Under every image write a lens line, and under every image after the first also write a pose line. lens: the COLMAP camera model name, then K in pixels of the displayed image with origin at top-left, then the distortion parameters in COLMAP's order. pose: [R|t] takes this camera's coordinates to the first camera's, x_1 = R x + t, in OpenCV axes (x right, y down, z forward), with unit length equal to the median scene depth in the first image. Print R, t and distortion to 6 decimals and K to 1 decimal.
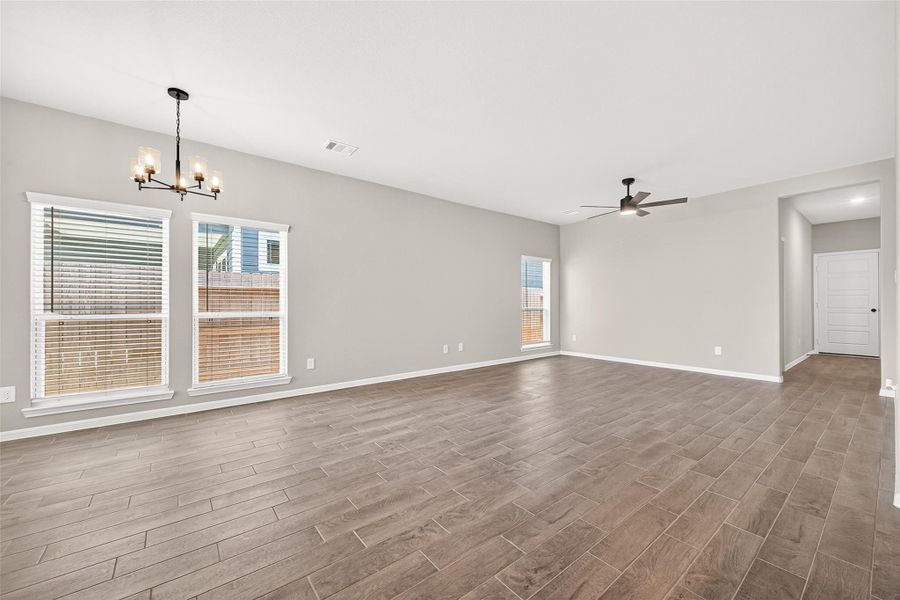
lens RADIAL K [[345.0, 0, 451.5], [0, 345.0, 302.0], [0, 0, 1]] dist [-0.006793, 0.000304]
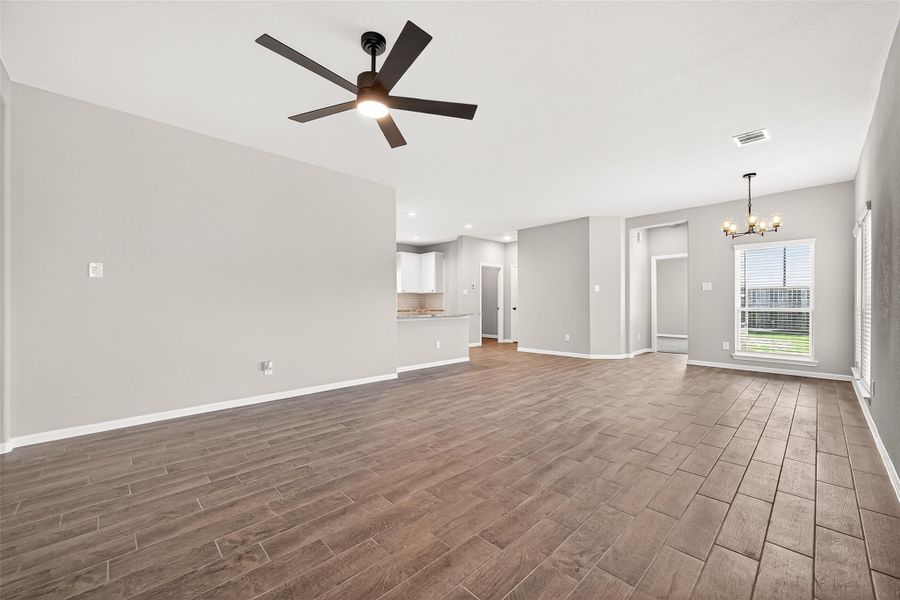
lens RADIAL K [[345.0, 0, 451.5], [0, 345.0, 302.0], [0, 0, 1]] dist [-0.006793, 0.000304]
pose [[-0.995497, -0.004935, -0.094660, 0.667537], [-0.004187, 0.999958, -0.008102, 0.021657], [0.094696, -0.007669, -0.995477, 2.149116]]
